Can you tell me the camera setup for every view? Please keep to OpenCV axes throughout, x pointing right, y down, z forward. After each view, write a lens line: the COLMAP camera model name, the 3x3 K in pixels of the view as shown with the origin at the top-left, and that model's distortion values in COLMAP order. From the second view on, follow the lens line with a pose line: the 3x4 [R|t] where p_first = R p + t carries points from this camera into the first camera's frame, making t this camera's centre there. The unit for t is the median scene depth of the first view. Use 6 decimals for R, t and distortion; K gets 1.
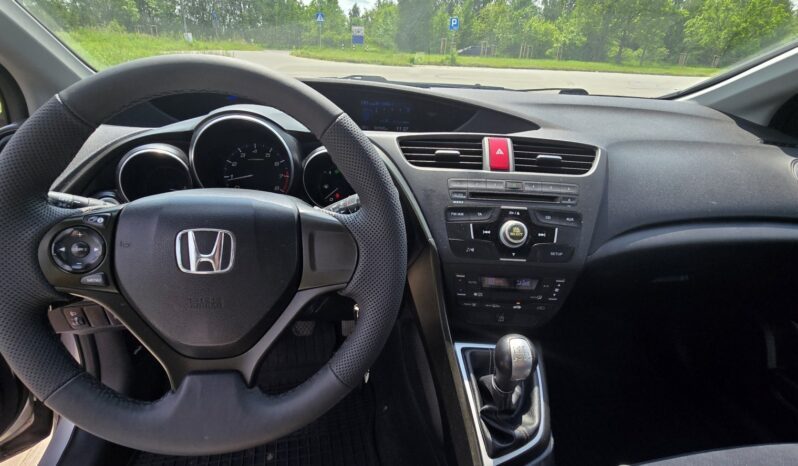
lens RADIAL K [[420.5, 0, 401.5], [0, 420.5, 254.5], [0, 0, 1]] dist [-0.004669, -0.004660]
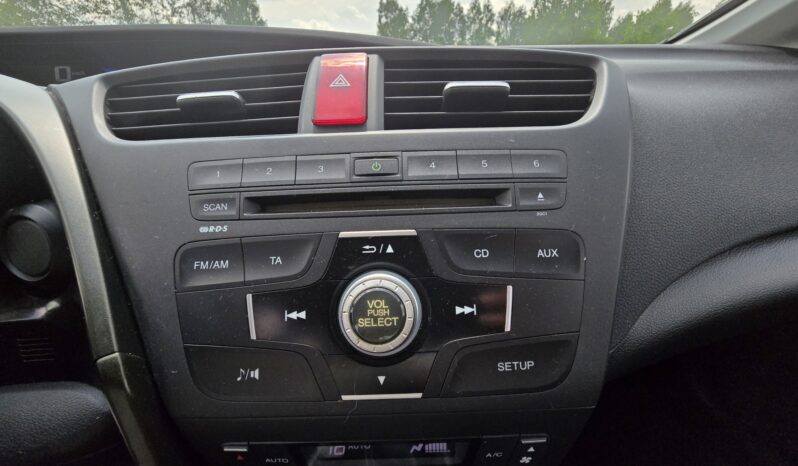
lens RADIAL K [[338.7, 0, 400.4], [0, 338.7, 248.1], [0, 0, 1]] dist [-0.010975, -0.001363]
pose [[0.996662, -0.081589, 0.002764, 0.281809], [0.081611, 0.996624, -0.009014, -0.094224], [-0.002019, 0.009209, 0.999956, 0.726340]]
